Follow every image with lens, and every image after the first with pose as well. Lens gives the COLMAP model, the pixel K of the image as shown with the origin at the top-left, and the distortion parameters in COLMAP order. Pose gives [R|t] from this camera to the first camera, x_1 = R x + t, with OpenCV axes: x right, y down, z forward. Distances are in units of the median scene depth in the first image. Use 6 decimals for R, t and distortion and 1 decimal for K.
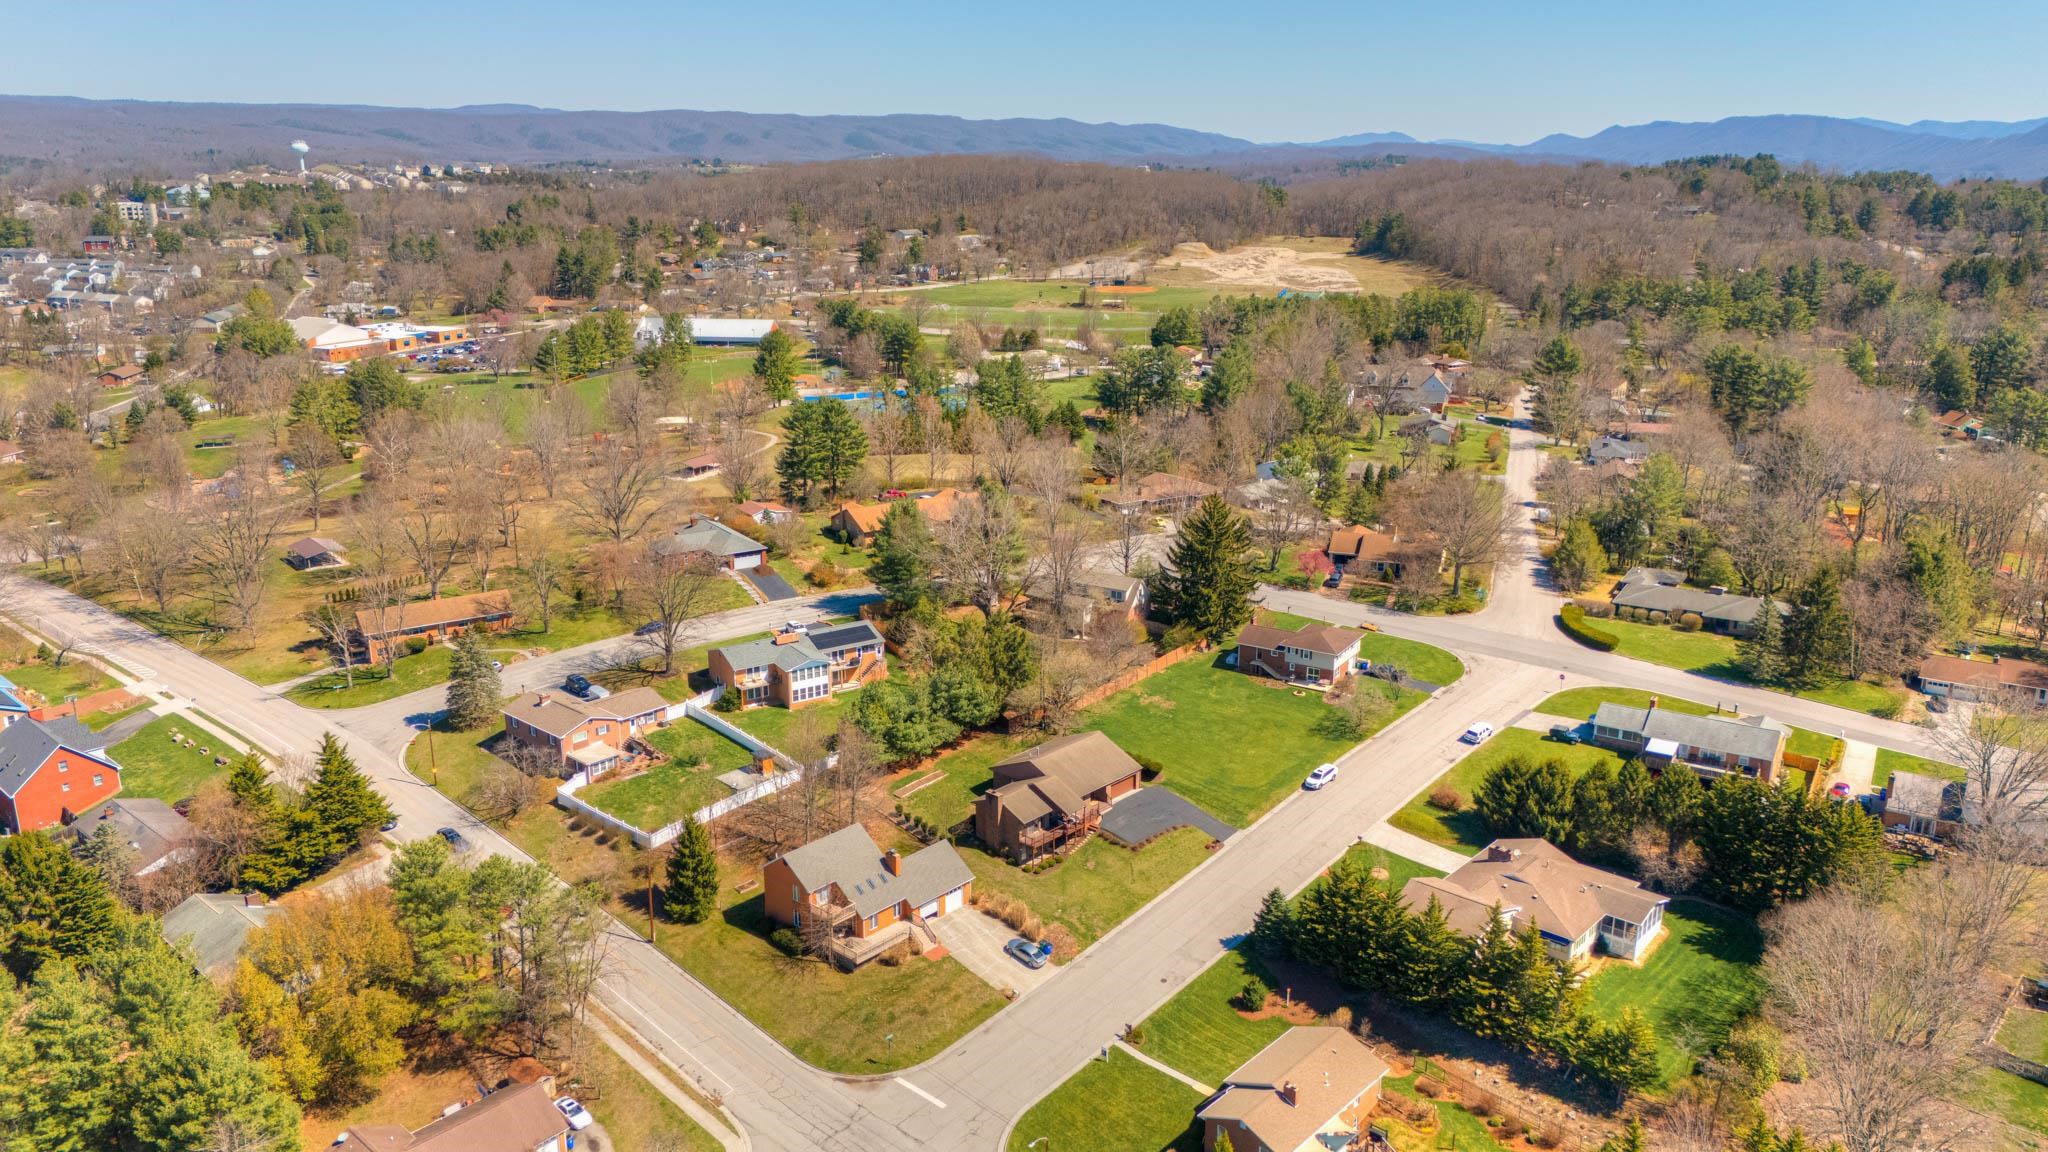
lens RADIAL K [[1455.1, 0, 1003.7], [0, 1455.1, 571.8], [0, 0, 1]] dist [0.105607, -0.001283]
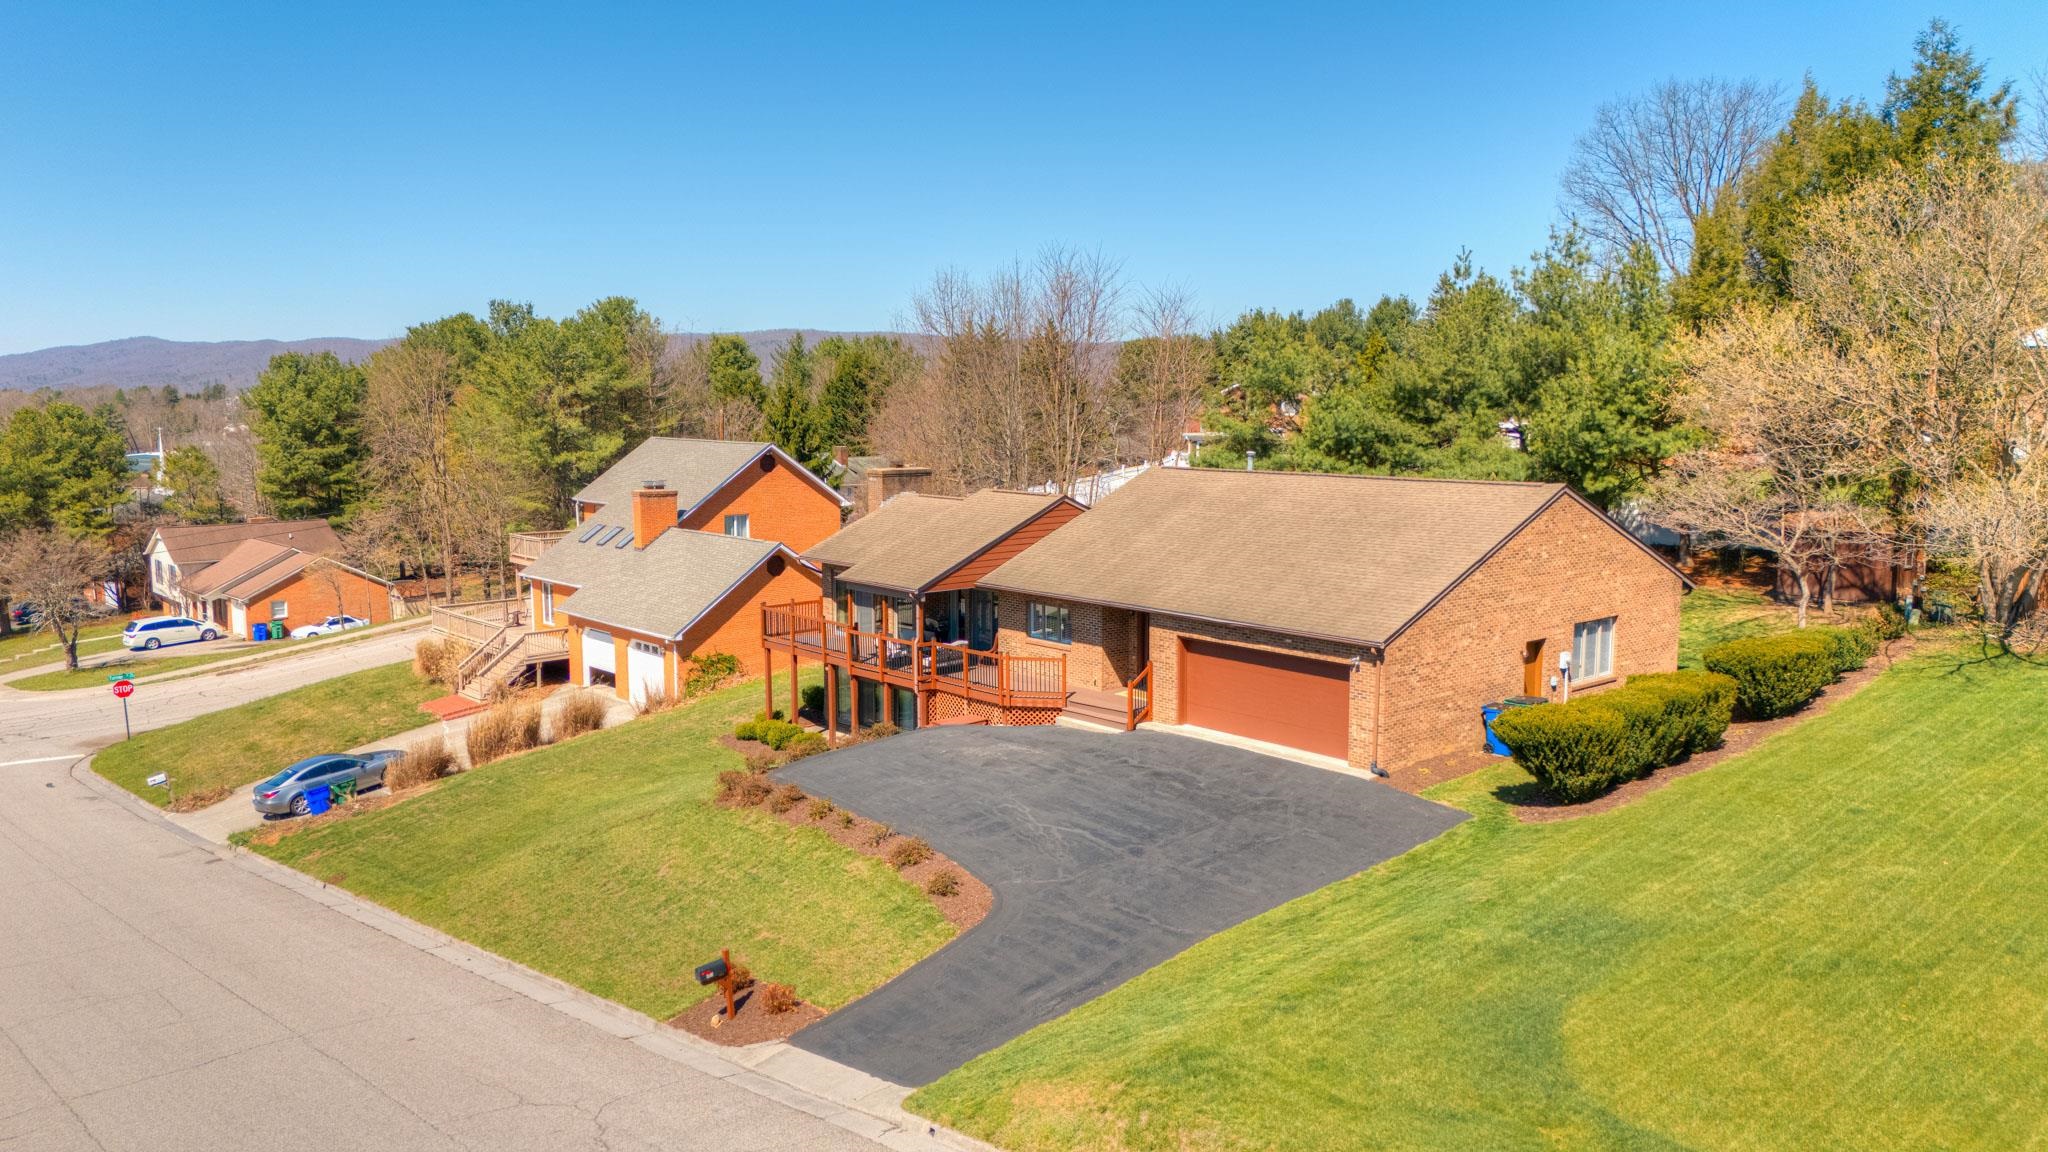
lens RADIAL K [[1509.5, 0, 1024.0], [0, 1509.5, 576.0], [0, 0, 1]] dist [0.044252, -0.002928]
pose [[-0.088112, 0.128817, -0.987746, 0.270383], [-0.268875, 0.951720, 0.148104, 0.113946], [0.959136, 0.278630, -0.049223, 0.982893]]
